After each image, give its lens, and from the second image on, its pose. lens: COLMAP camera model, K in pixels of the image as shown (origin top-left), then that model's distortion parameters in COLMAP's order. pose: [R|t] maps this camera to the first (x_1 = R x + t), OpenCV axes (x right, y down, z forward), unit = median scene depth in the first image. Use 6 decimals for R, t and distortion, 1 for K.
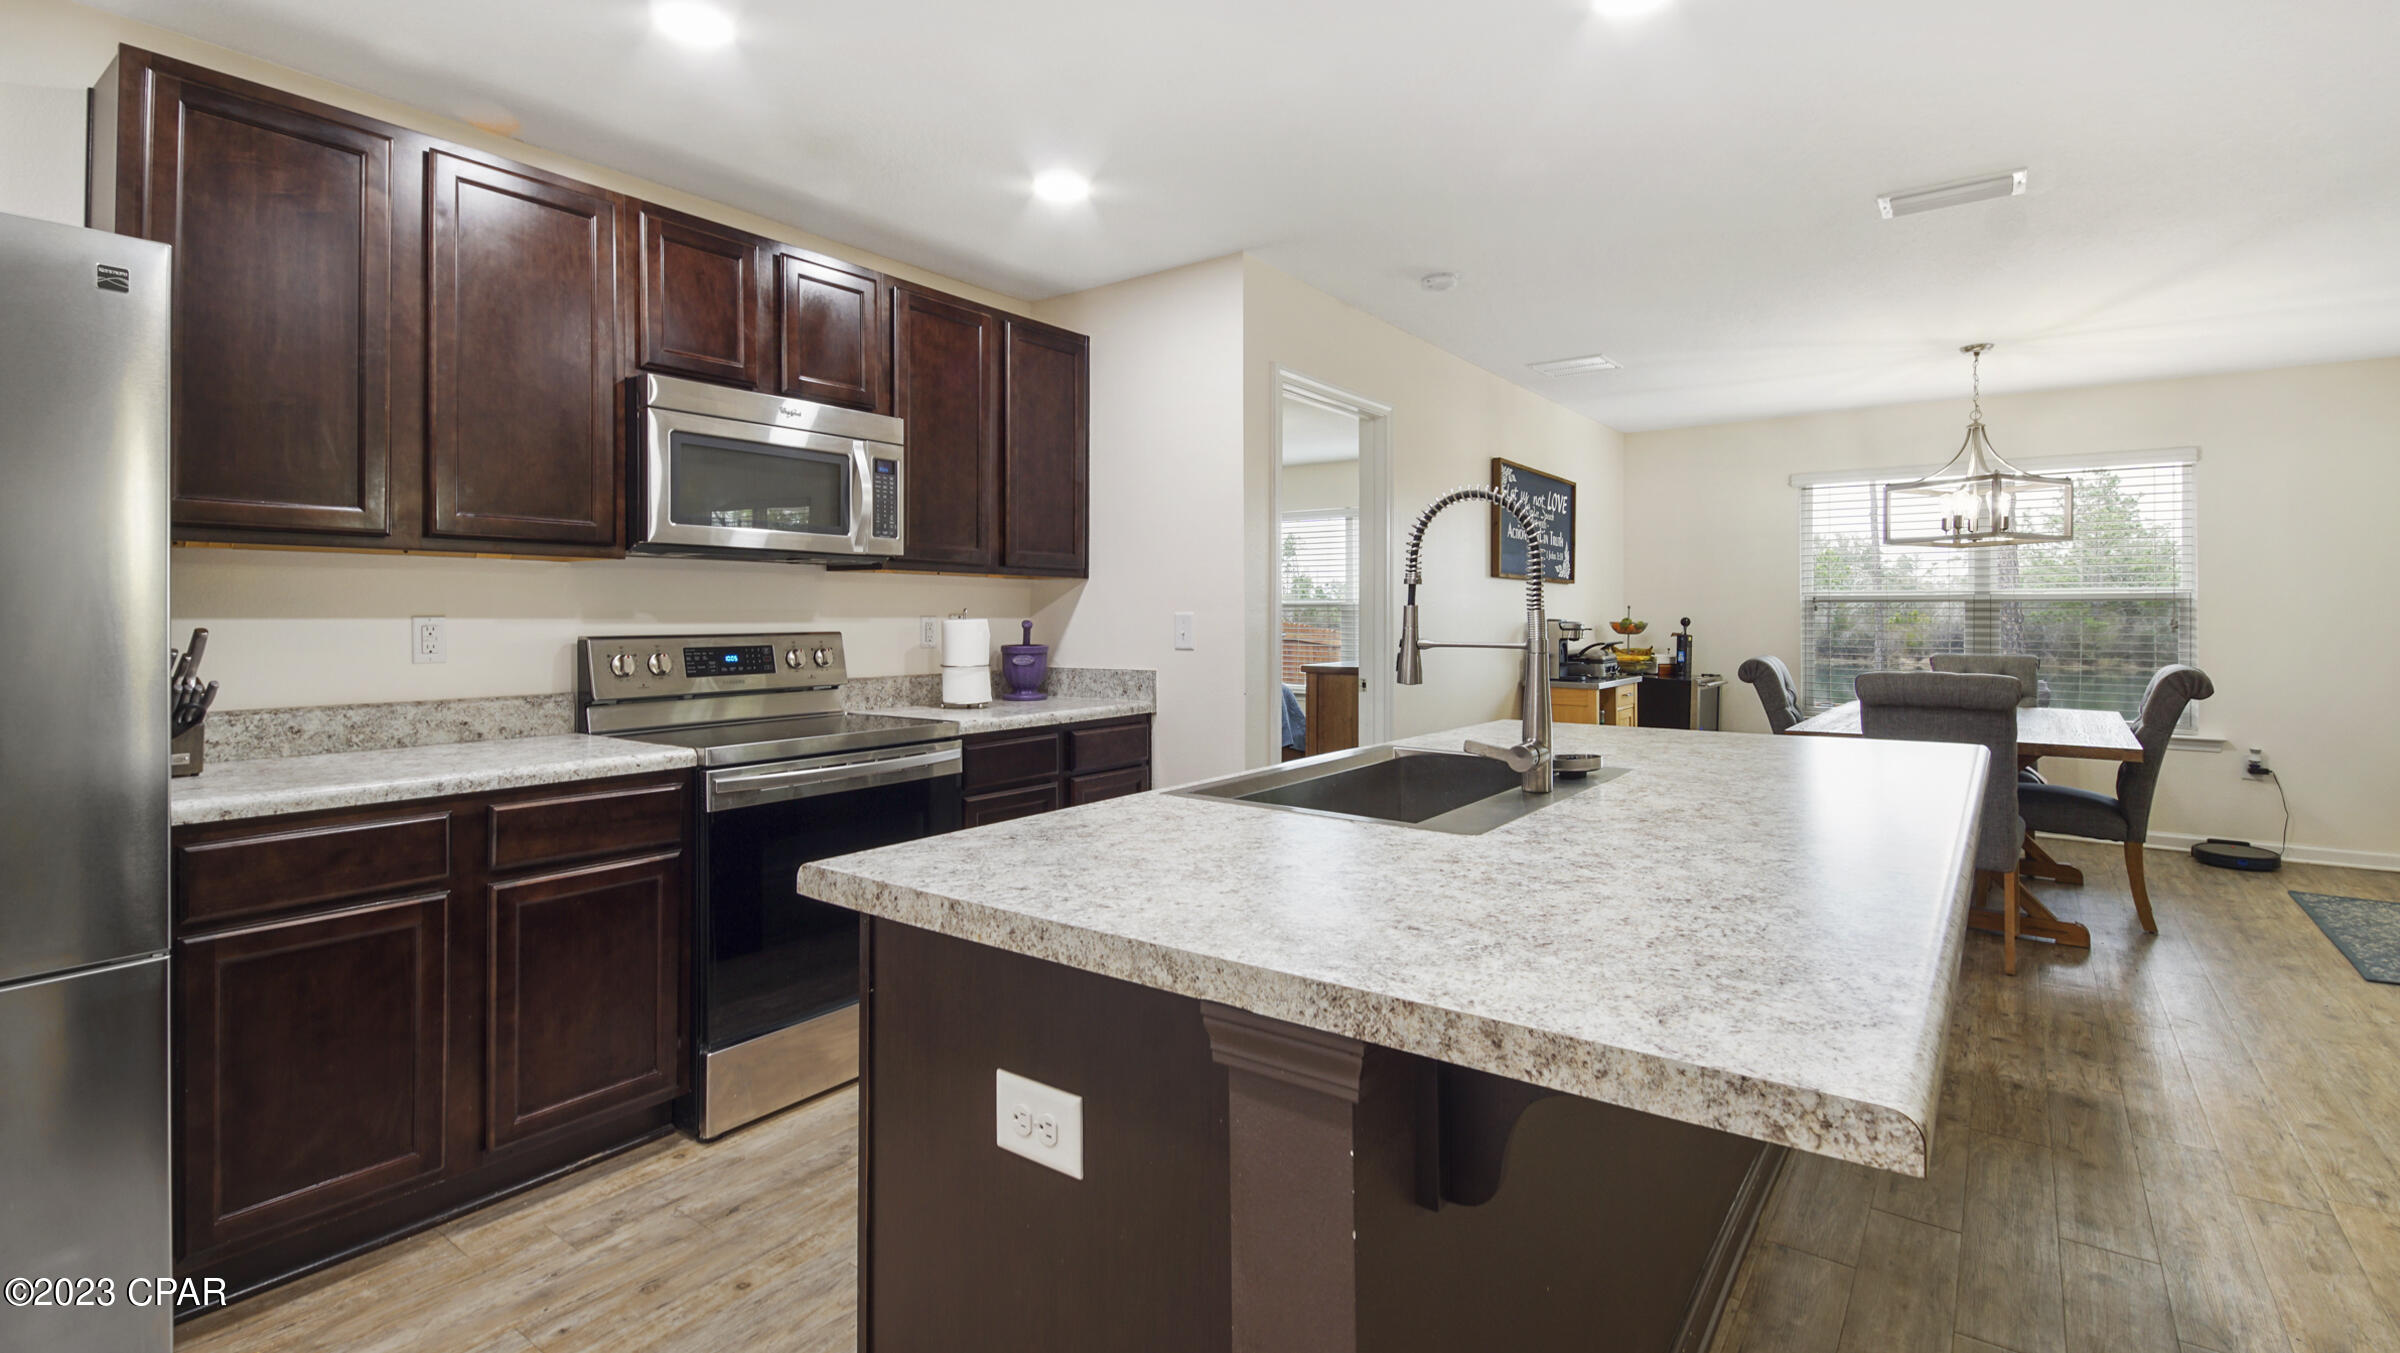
lens RADIAL K [[1063.6, 0, 1233.6], [0, 1063.6, 629.9], [0, 0, 1]] dist [0.029565, 0.000008]
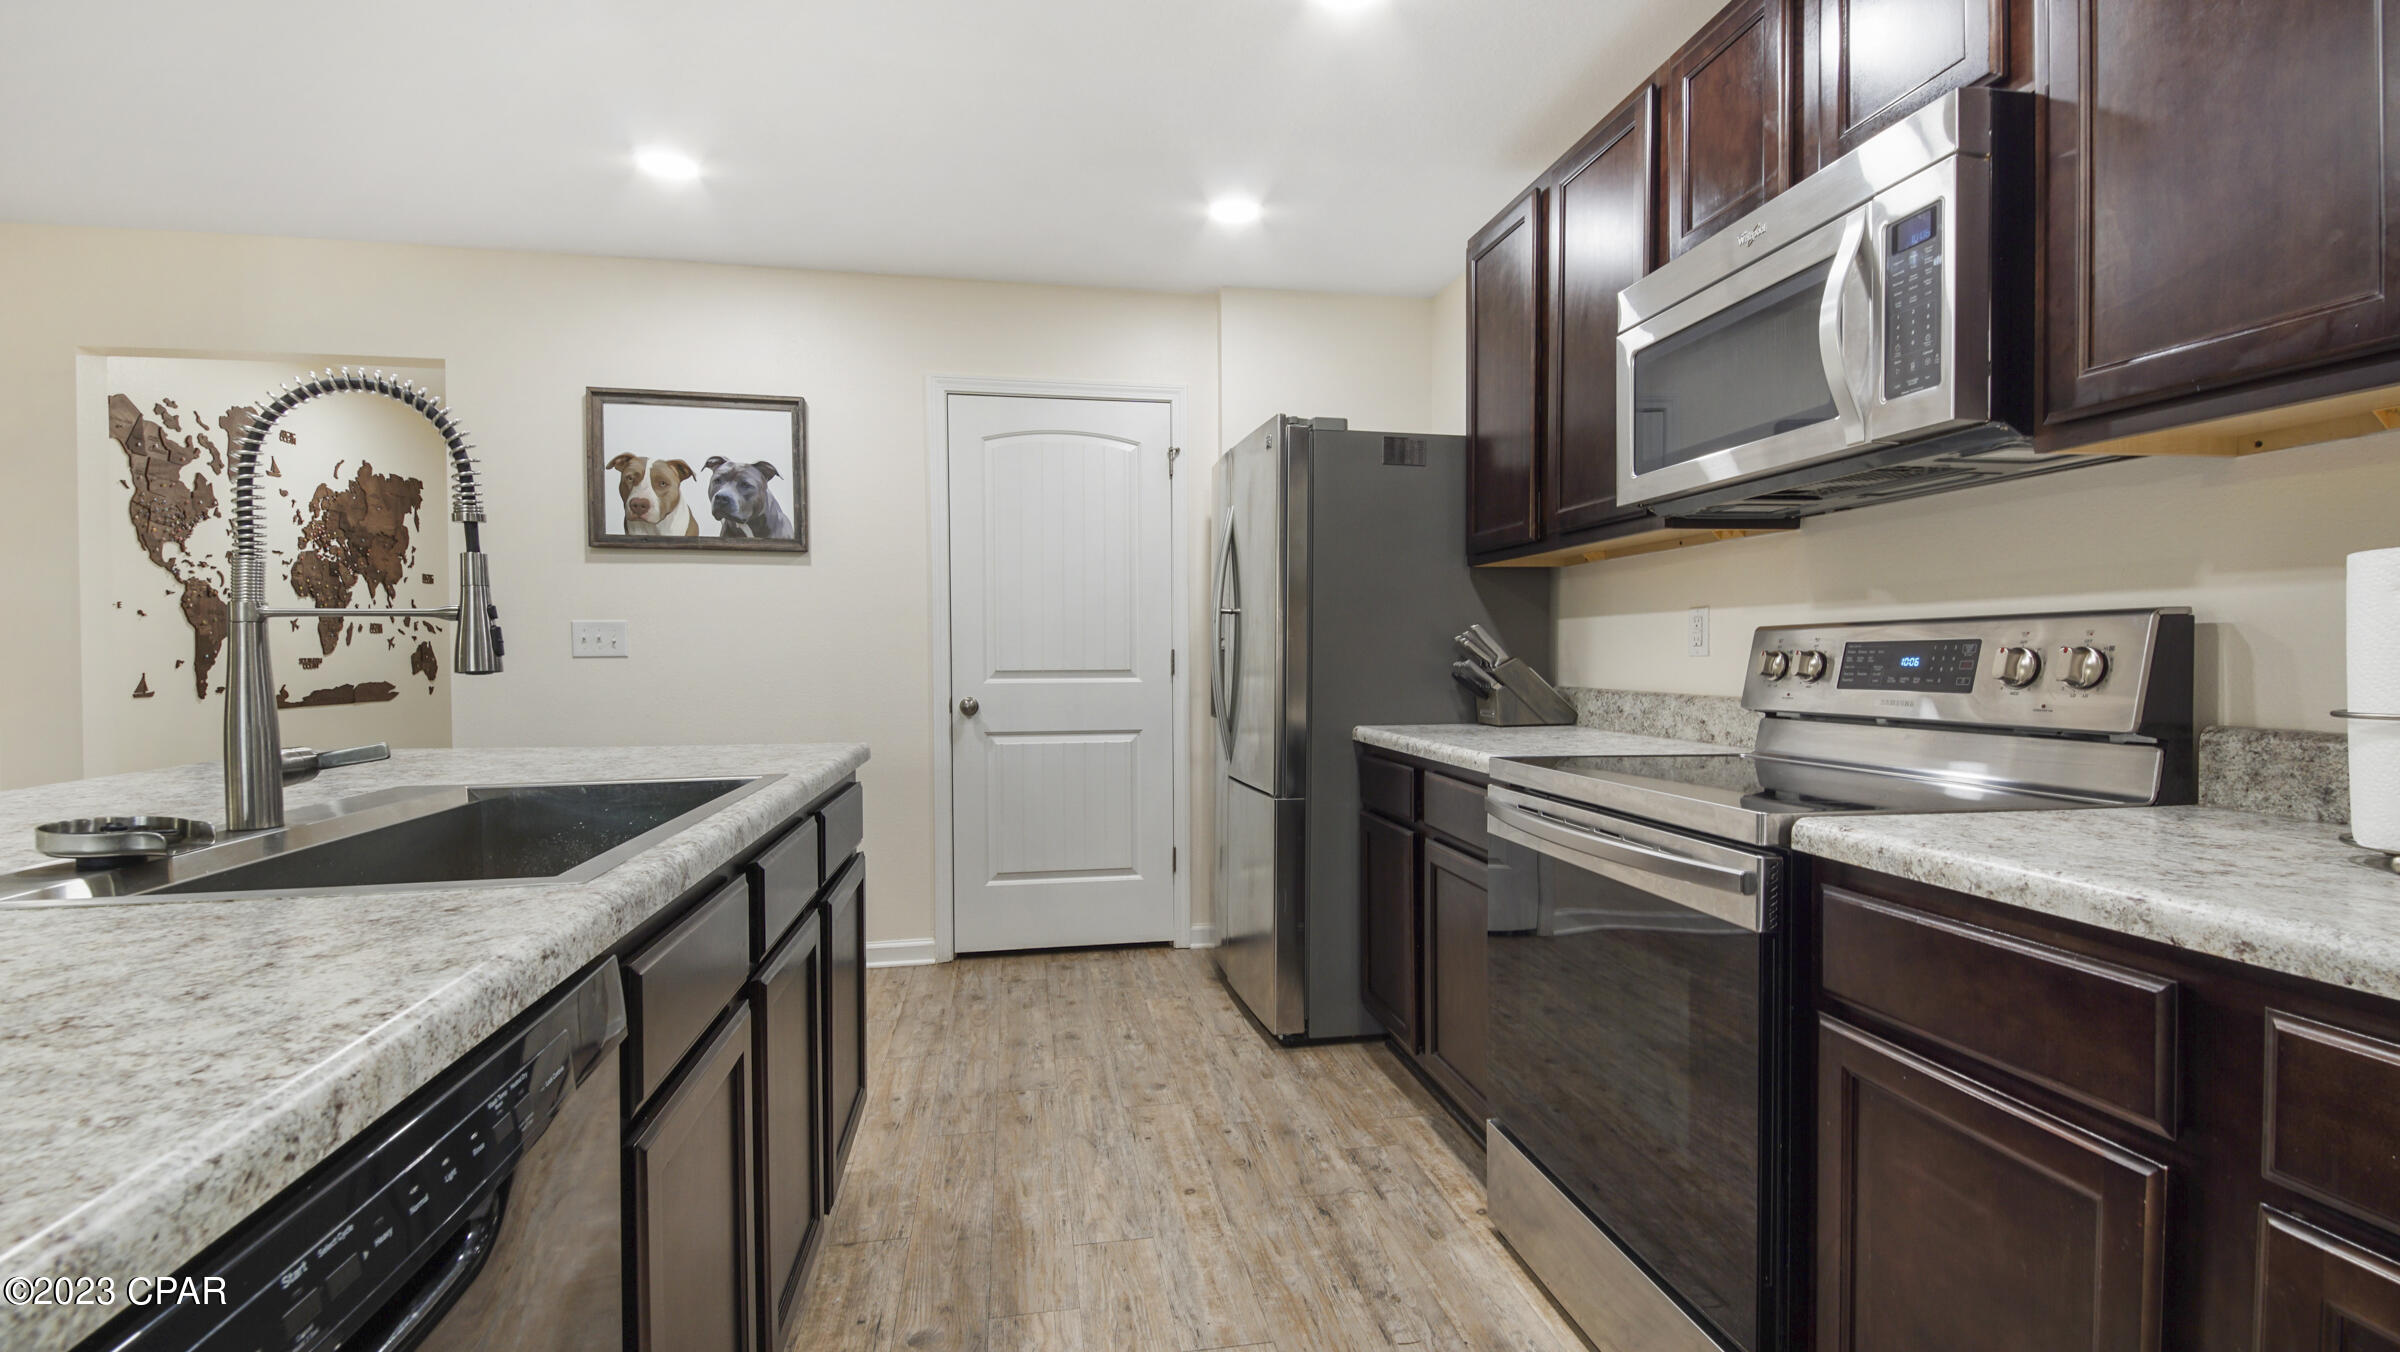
lens RADIAL K [[1013.9, 0, 1171.8], [0, 1013.9, 685.8], [0, 0, 1]] dist [0.014820, -0.000103]
pose [[-0.707020, 0.023942, -0.706788, 0.209093], [-0.005879, 0.999193, 0.039727, 0.021363], [0.707169, 0.032243, -0.706309, 1.183749]]
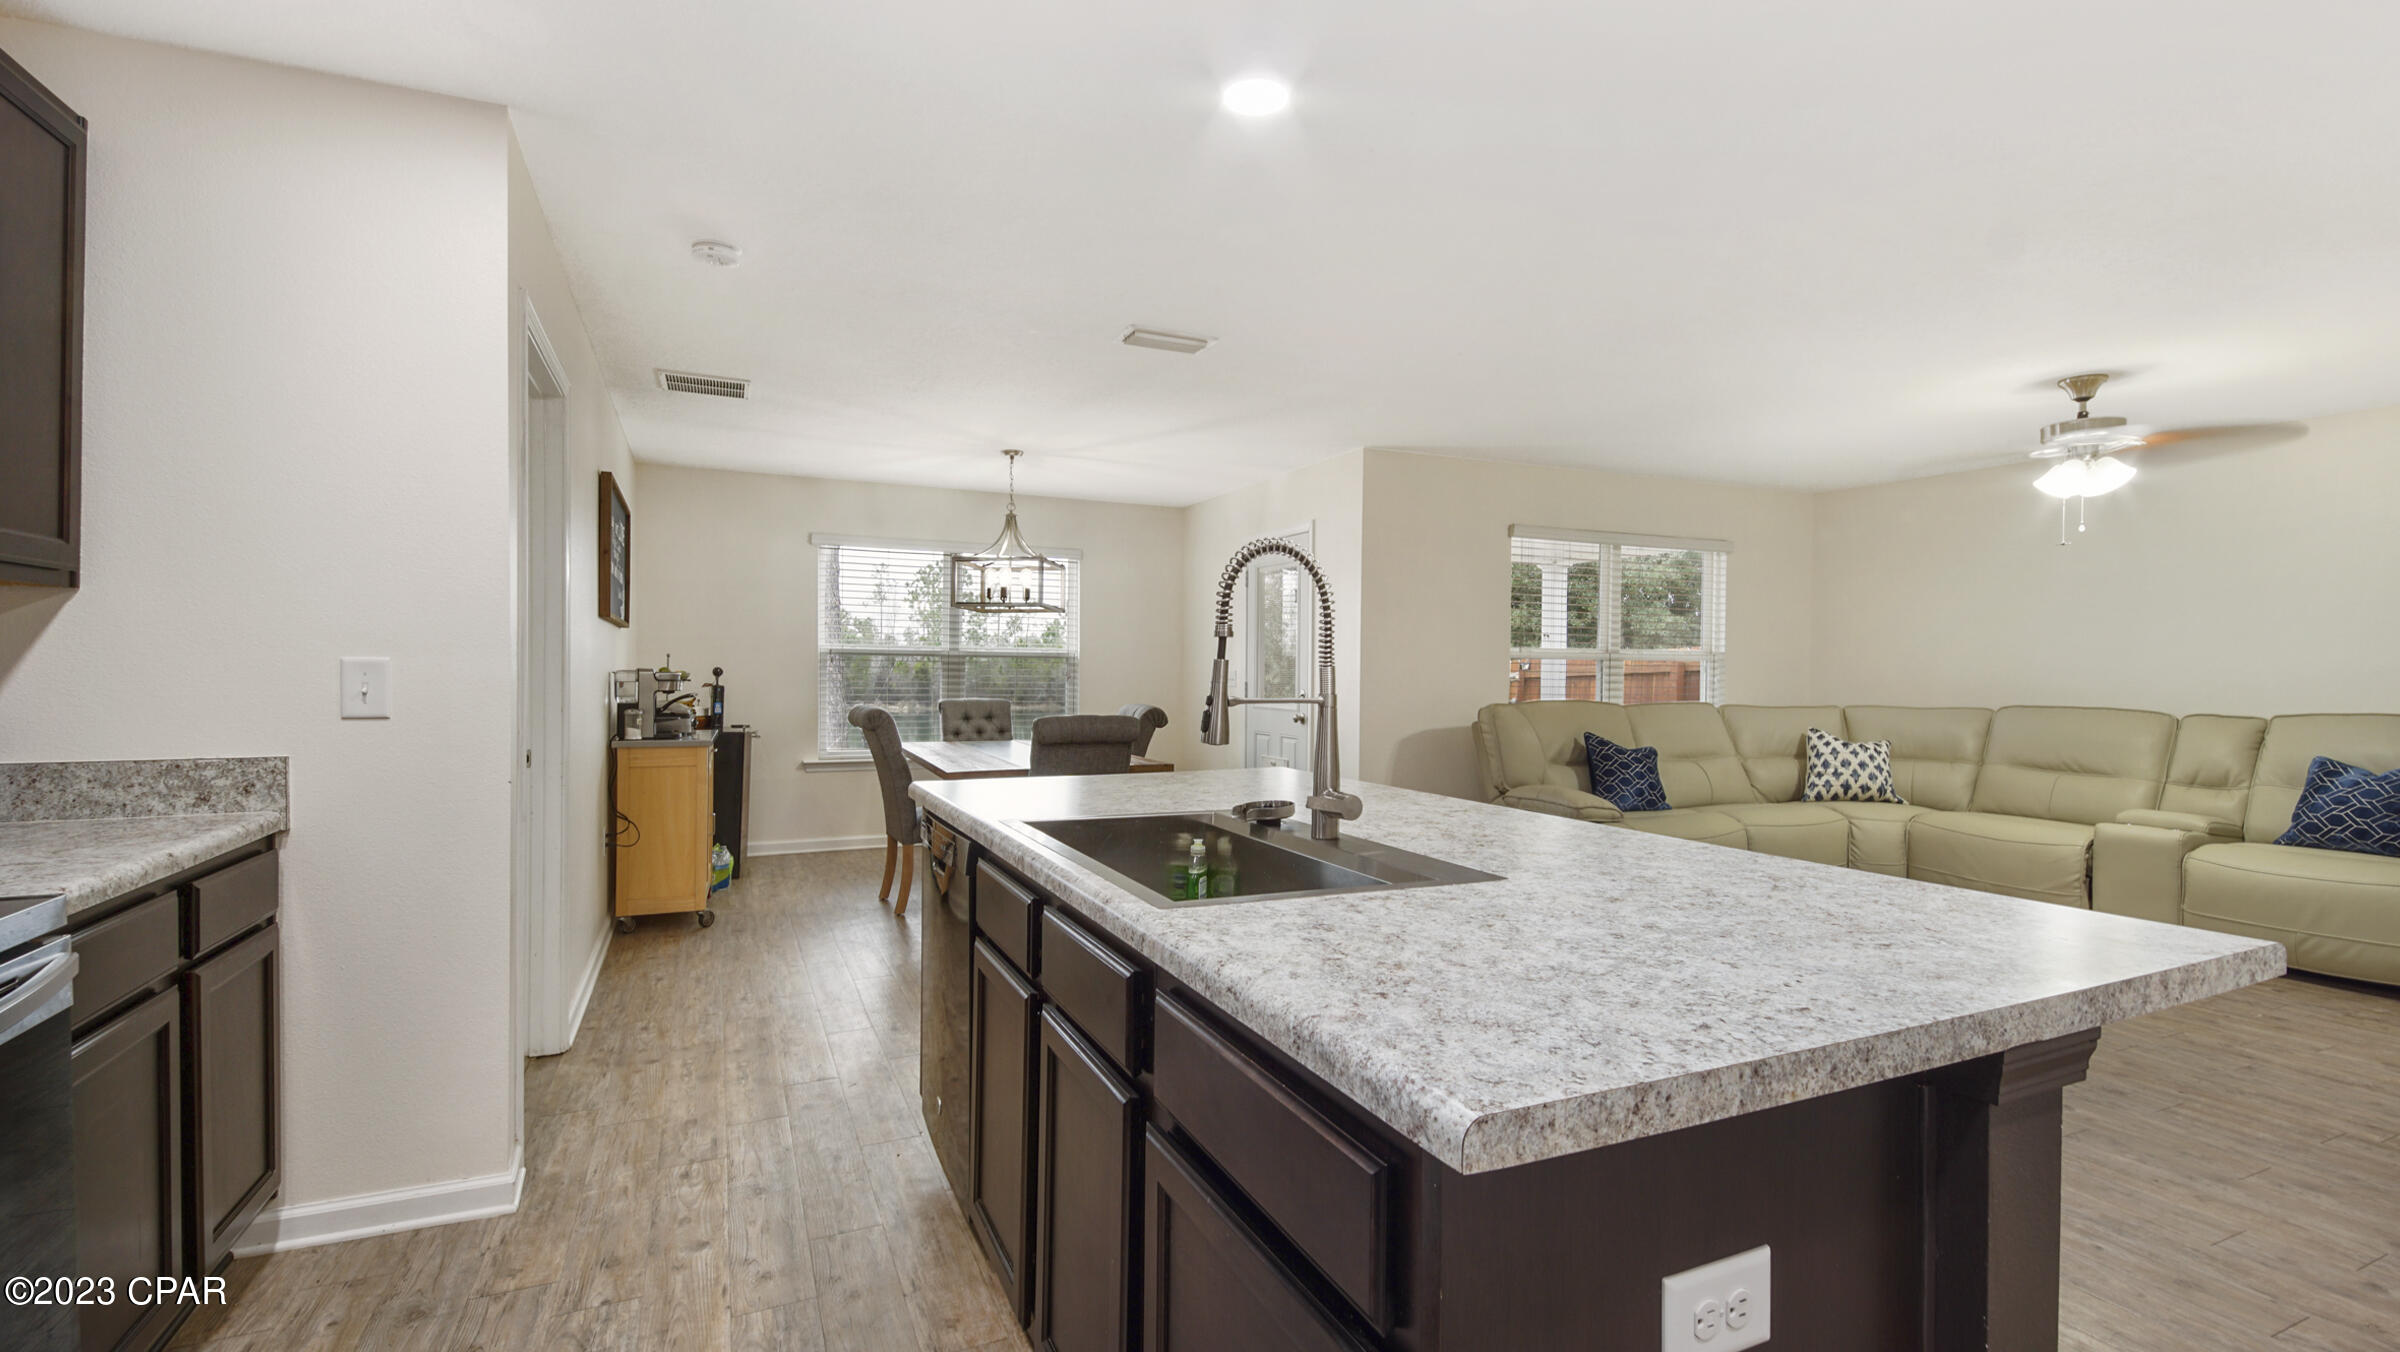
lens RADIAL K [[1036.8, 0, 1192.9], [0, 1036.8, 682.9], [0, 0, 1]] dist [0.035171, -0.022426]
pose [[0.497353, -0.006676, 0.867523, -0.426529], [0.002380, 0.999977, 0.006331, -0.005862], [-0.867545, -0.001084, 0.497357, 0.385099]]
